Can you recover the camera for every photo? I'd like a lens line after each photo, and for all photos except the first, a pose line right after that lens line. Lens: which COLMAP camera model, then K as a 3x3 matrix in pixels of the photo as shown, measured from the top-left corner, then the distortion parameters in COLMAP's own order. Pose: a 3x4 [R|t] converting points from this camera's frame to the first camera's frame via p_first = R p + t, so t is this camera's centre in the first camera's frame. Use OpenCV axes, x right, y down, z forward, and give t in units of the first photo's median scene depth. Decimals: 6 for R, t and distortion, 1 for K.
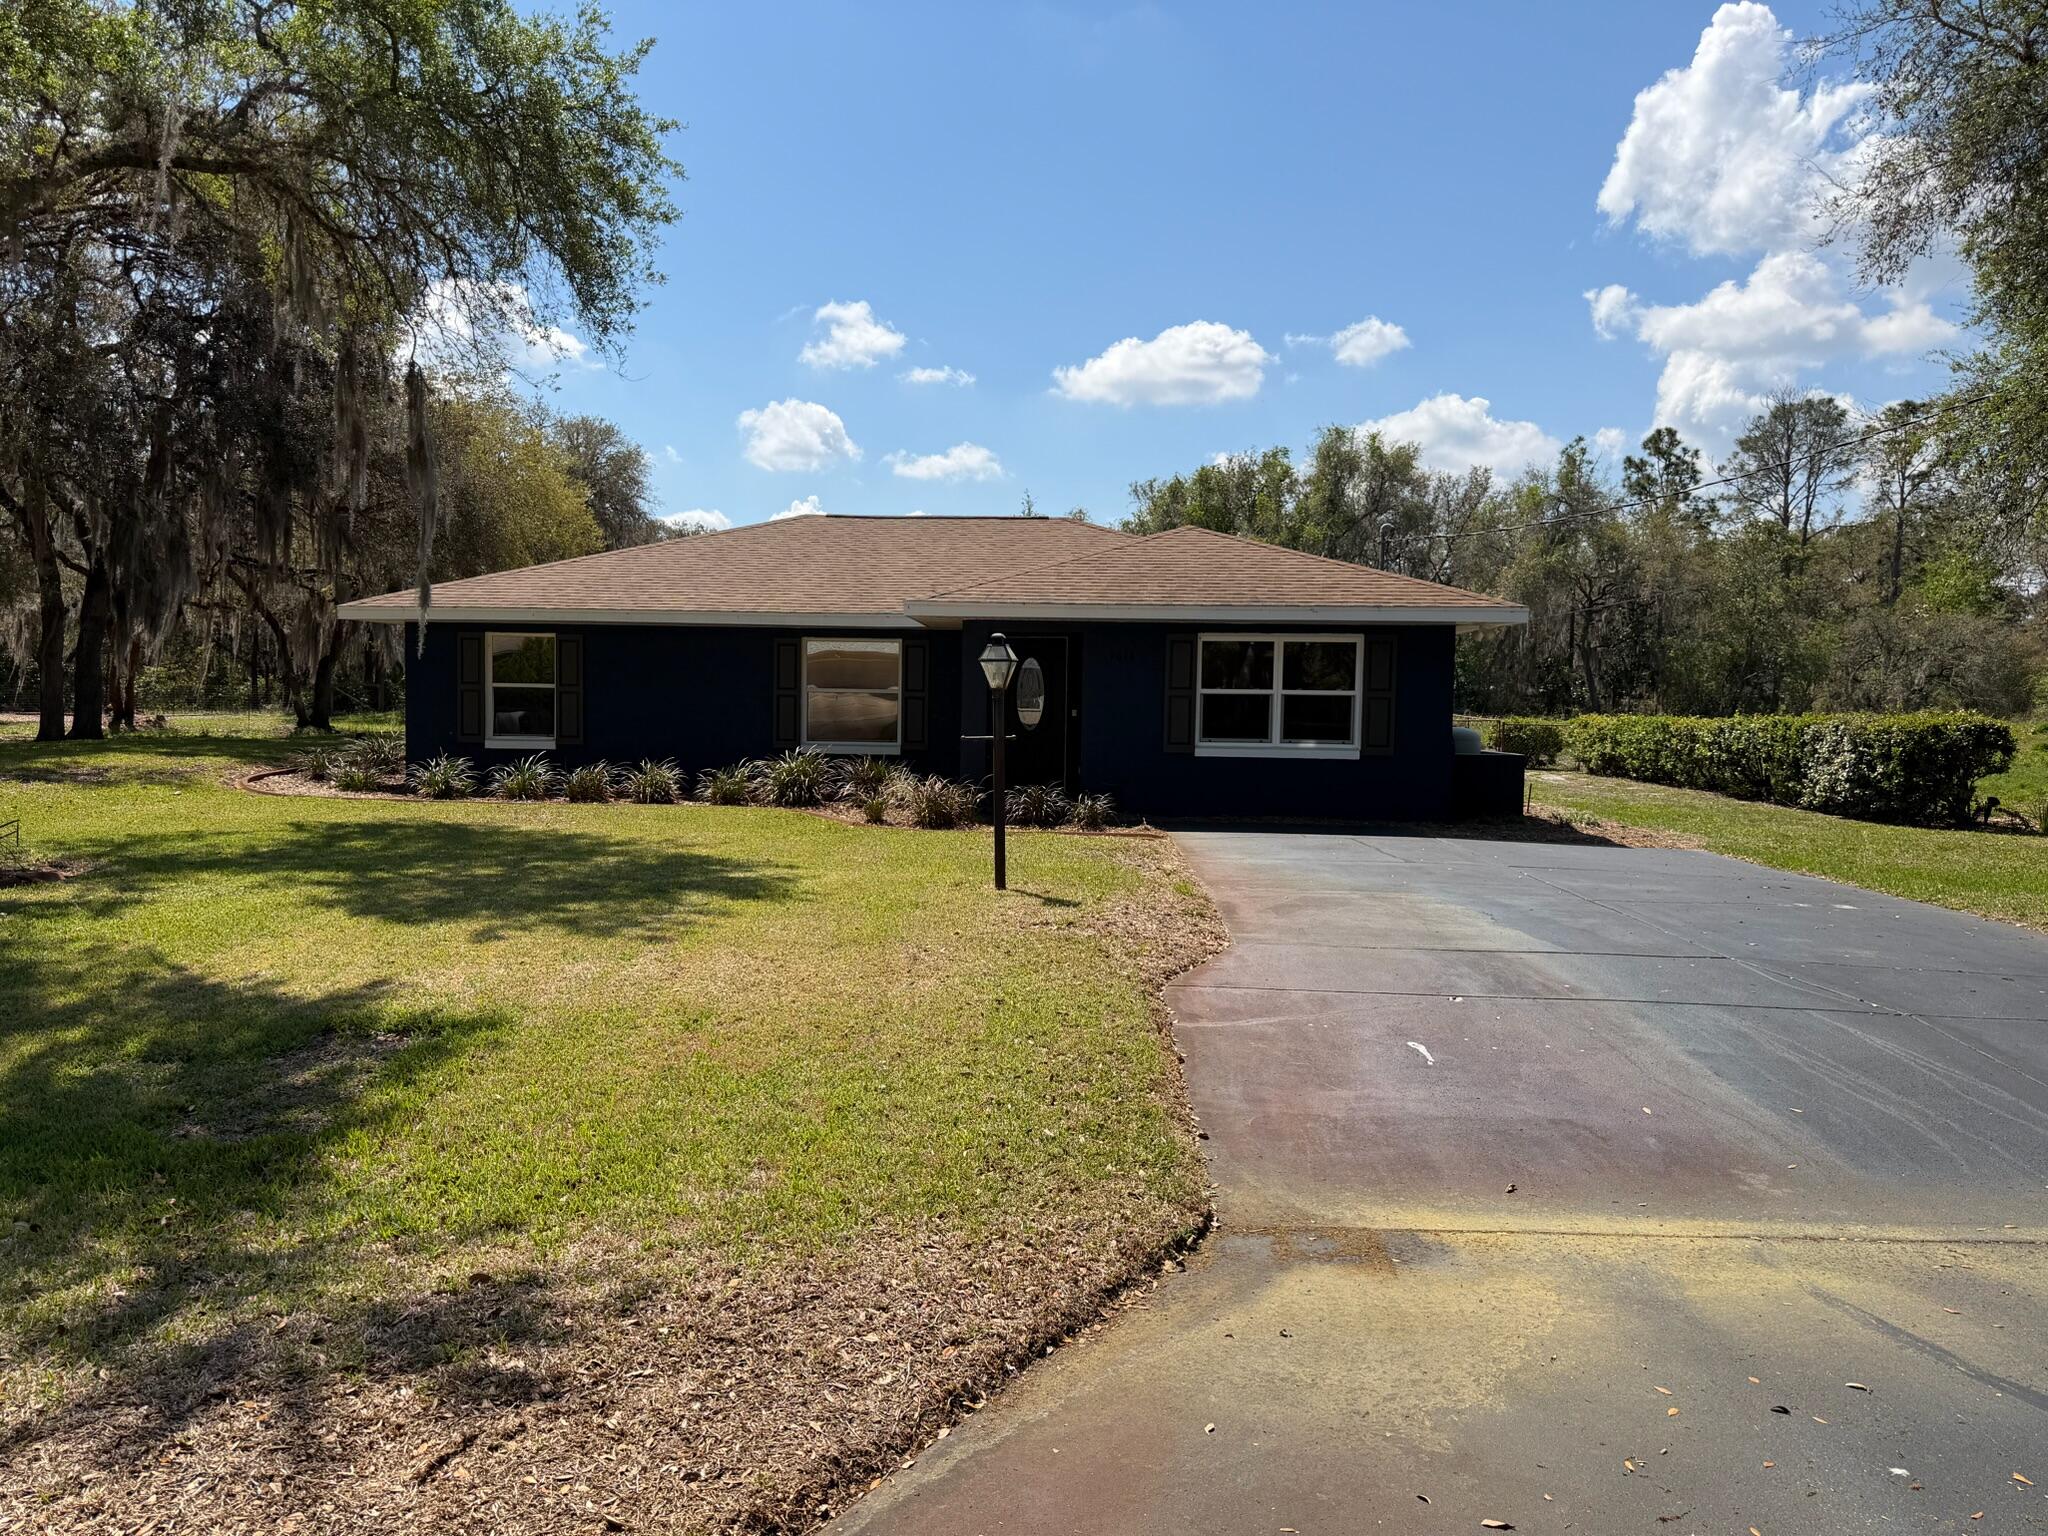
lens RADIAL K [[1440.7, 0, 1024.0], [0, 1440.7, 768.0], [0, 0, 1]] dist [0.046473, 0.000558]
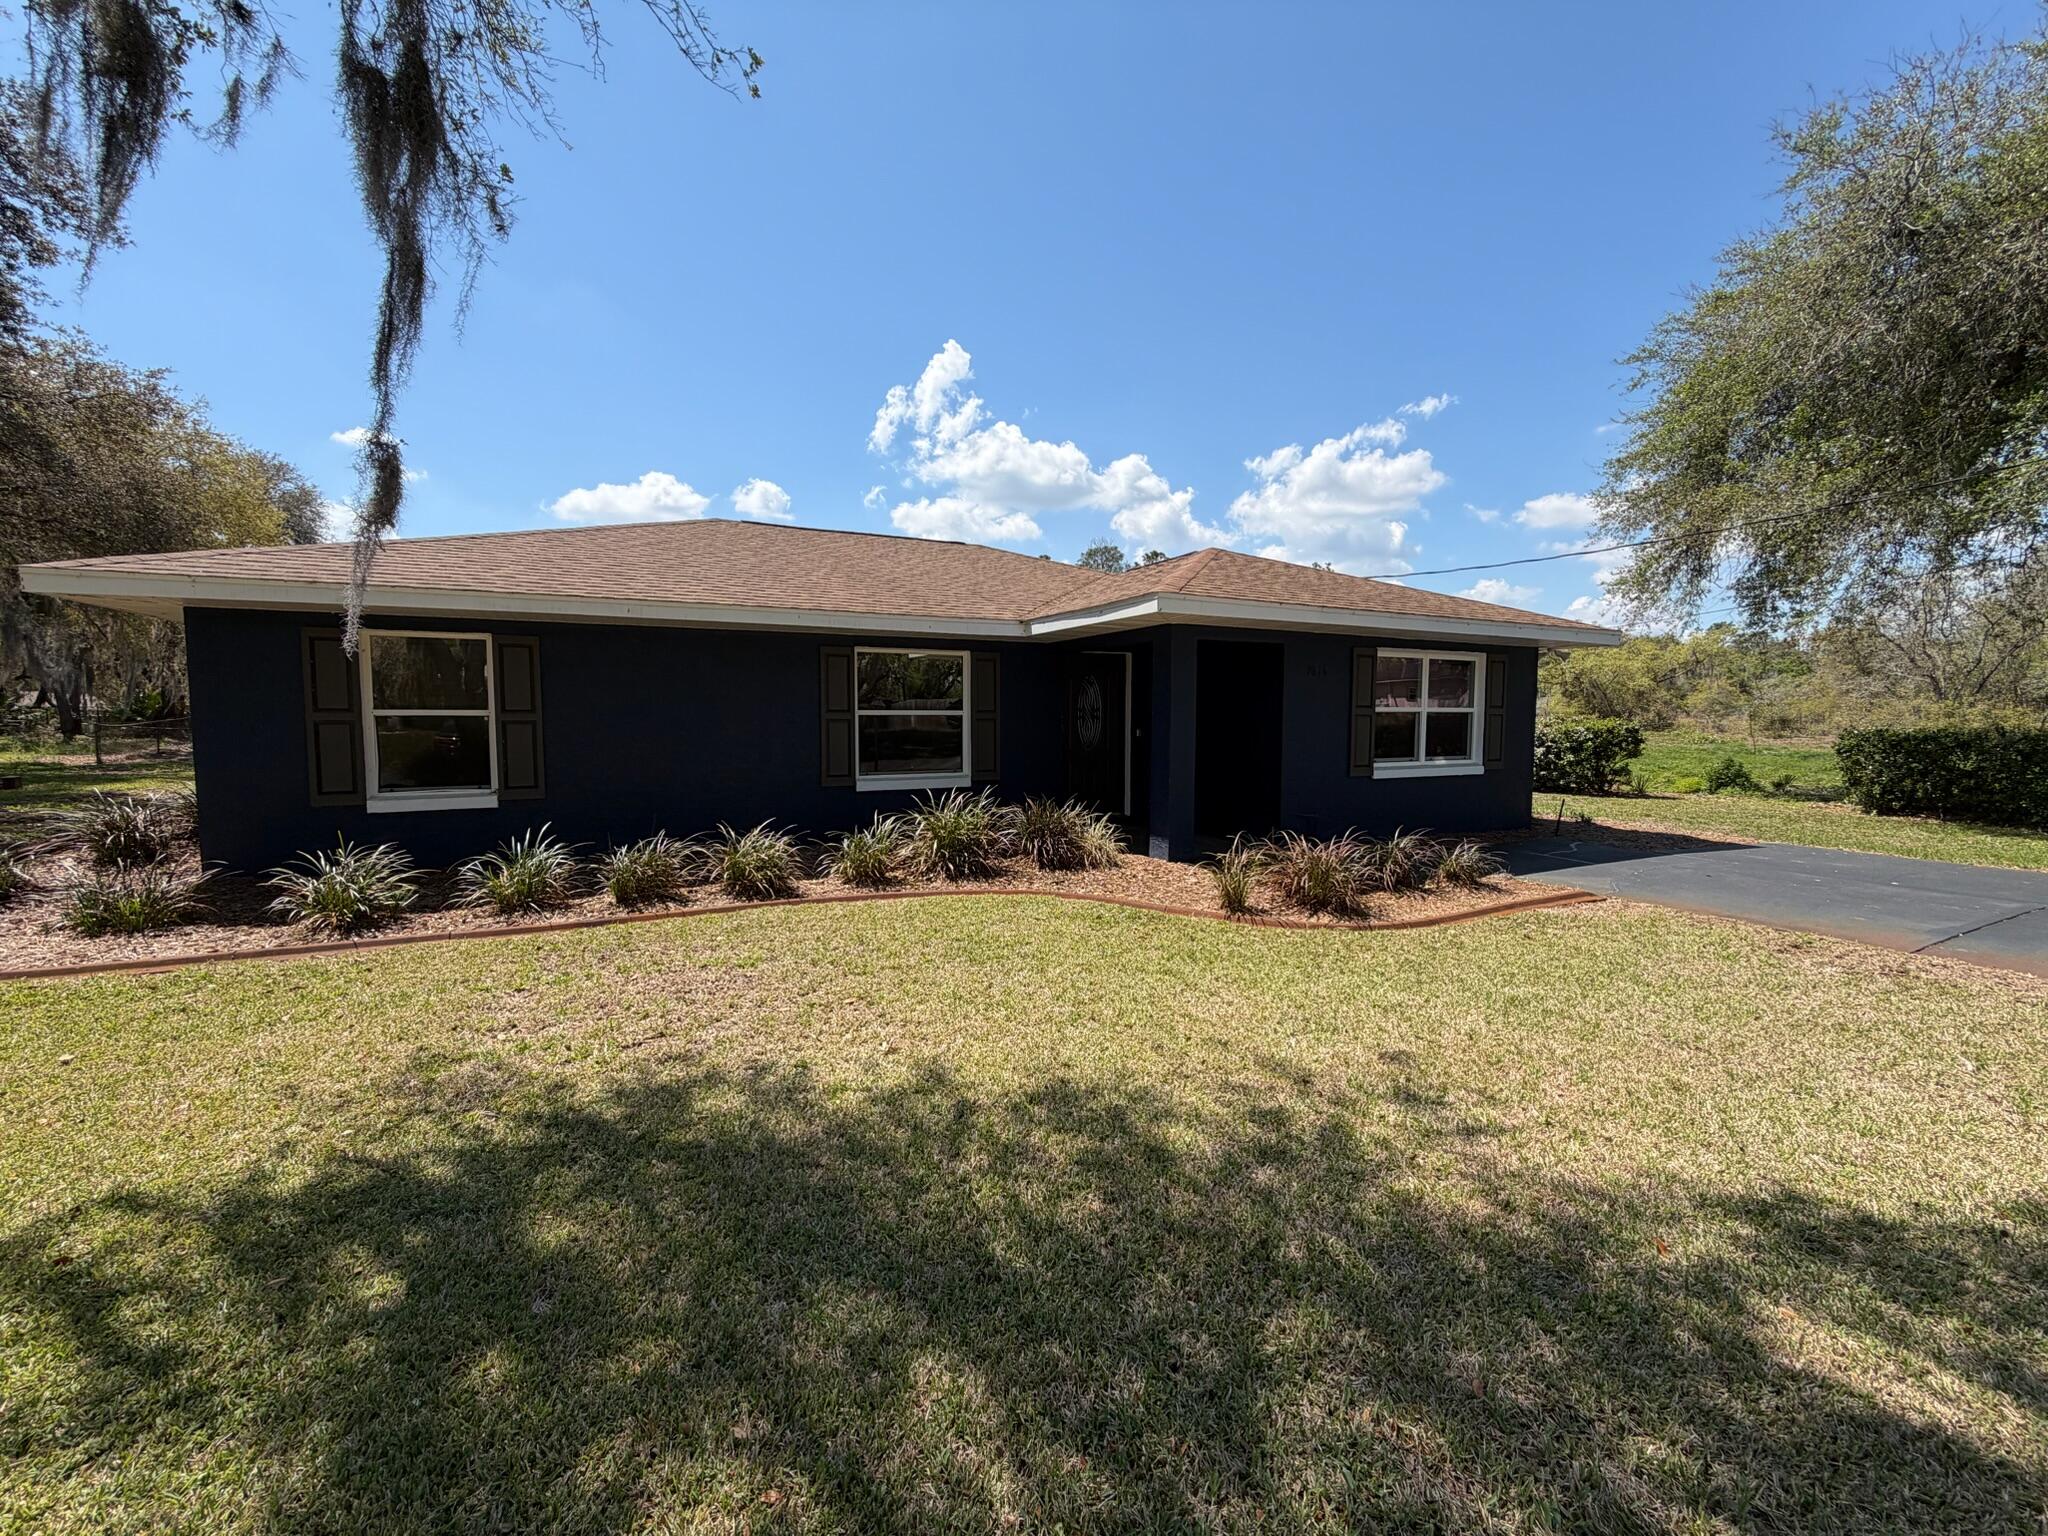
lens RADIAL K [[822.1, 0, 1016.5], [0, 822.1, 771.7], [0, 0, 1]] dist [0.000237, 0.000262]
pose [[0.876665, -0.049972, 0.478498, -0.325545], [0.028721, 0.998253, 0.051633, -0.045202], [-0.480242, -0.031522, 0.876569, 0.609048]]
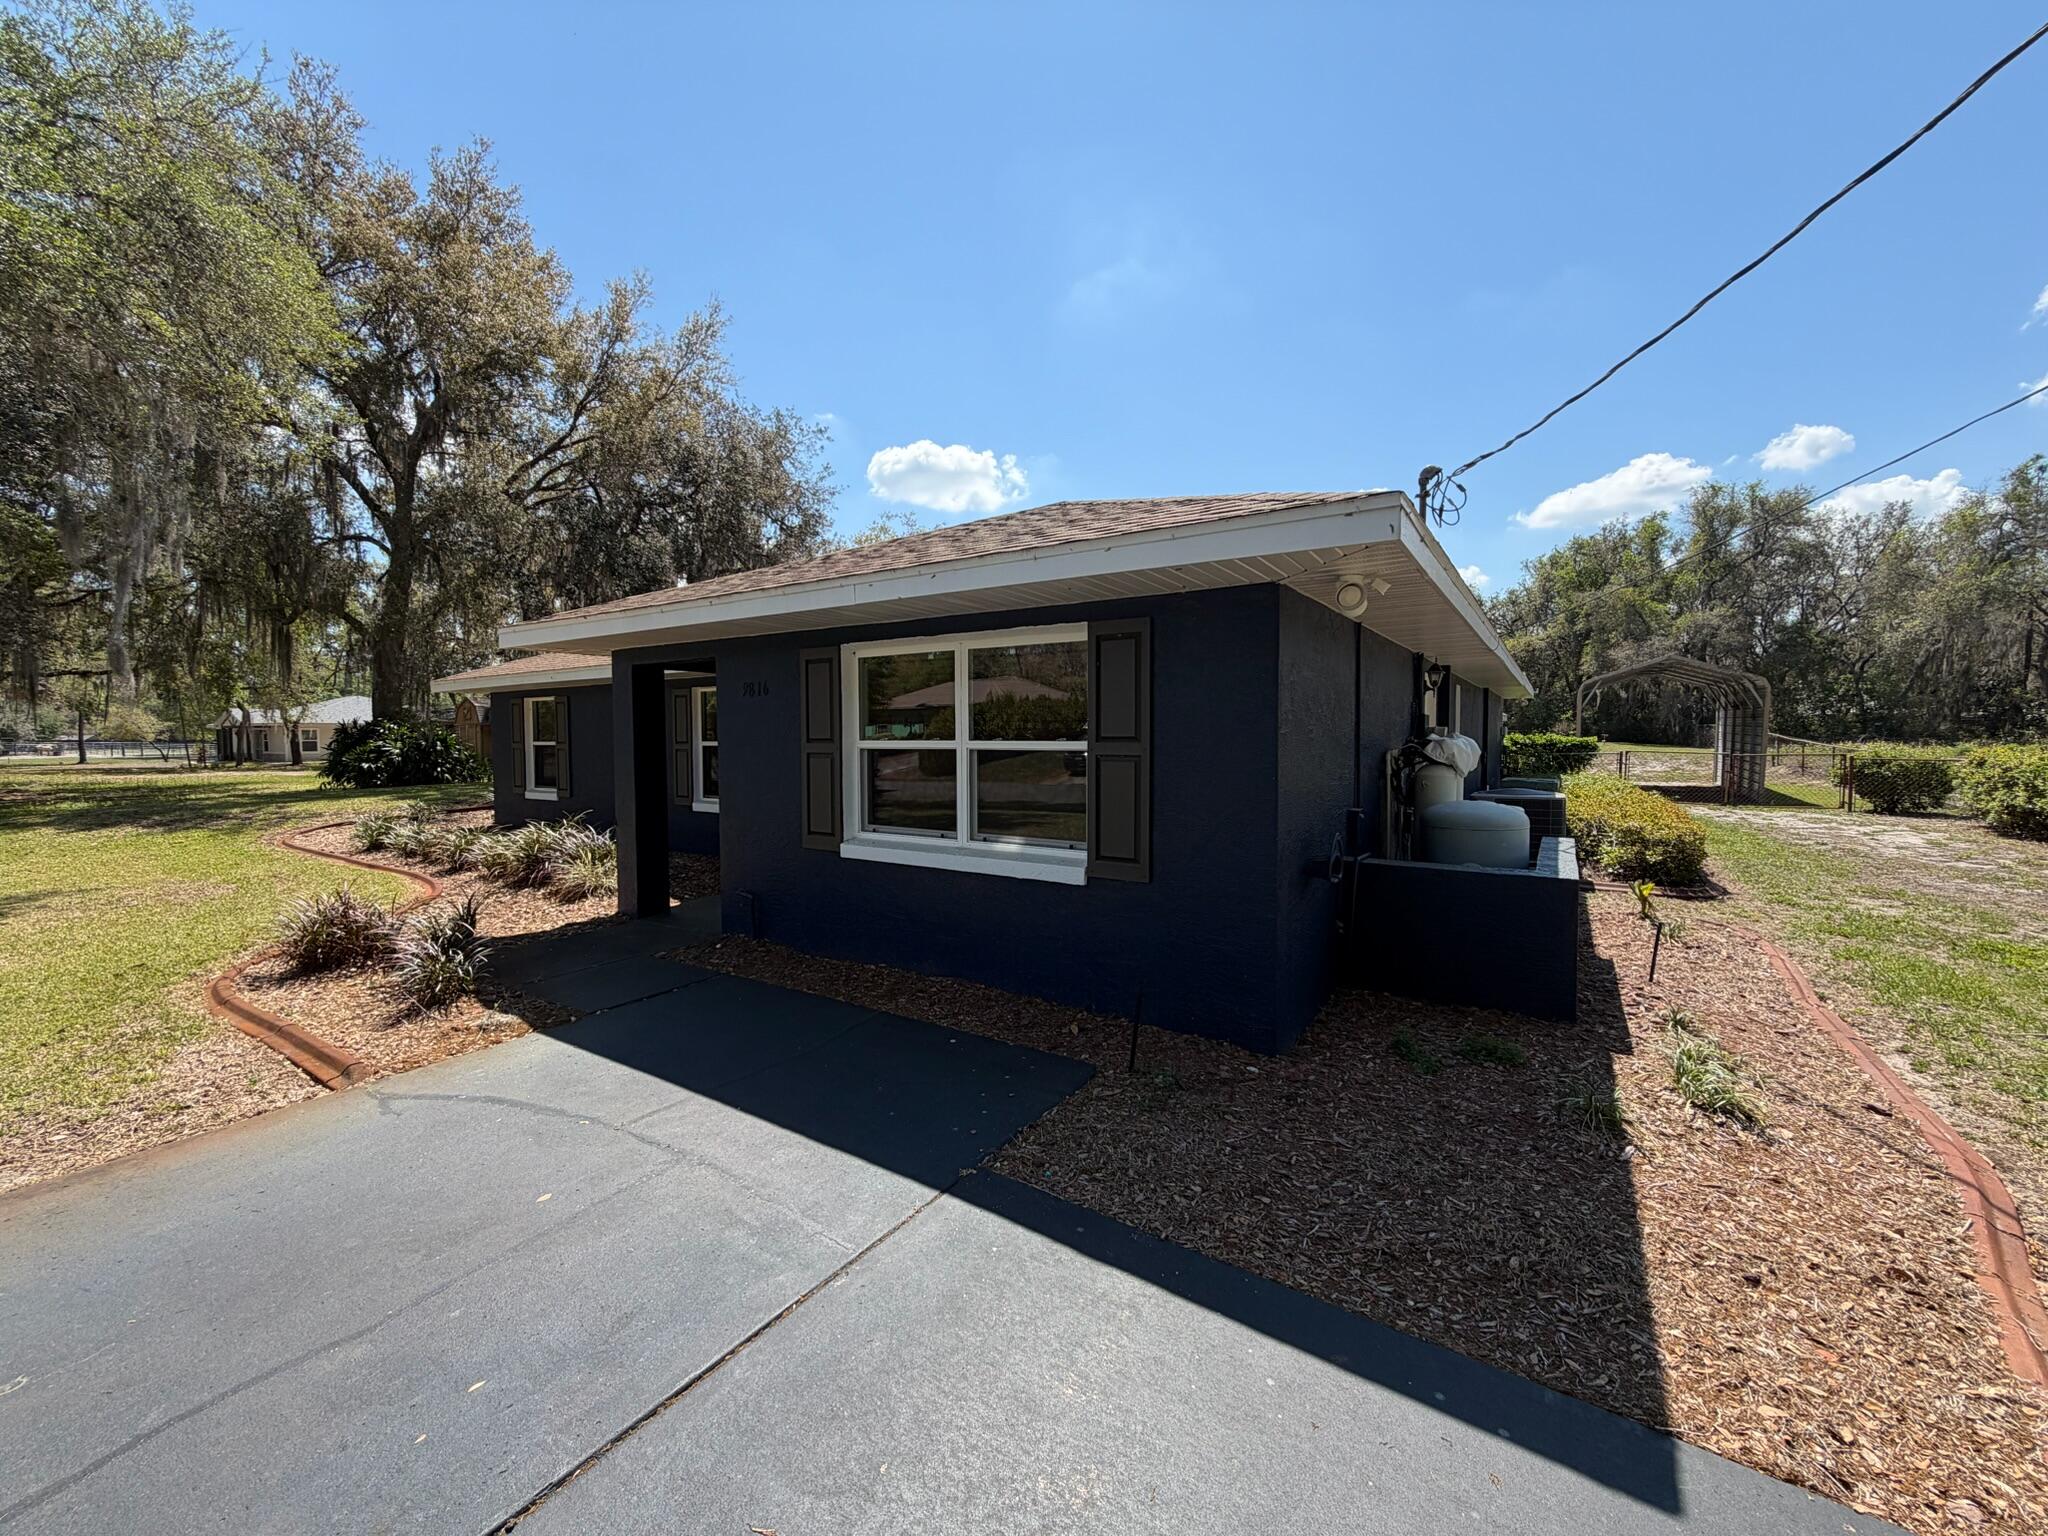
lens RADIAL K [[822.1, 0, 1016.5], [0, 822.1, 771.7], [0, 0, 1]] dist [0.000237, 0.000262]
pose [[0.857252, 0.006483, -0.514856, 0.333527], [-0.006543, 0.999977, 0.001697, -0.041379], [0.514855, 0.001914, 0.857275, 0.714431]]
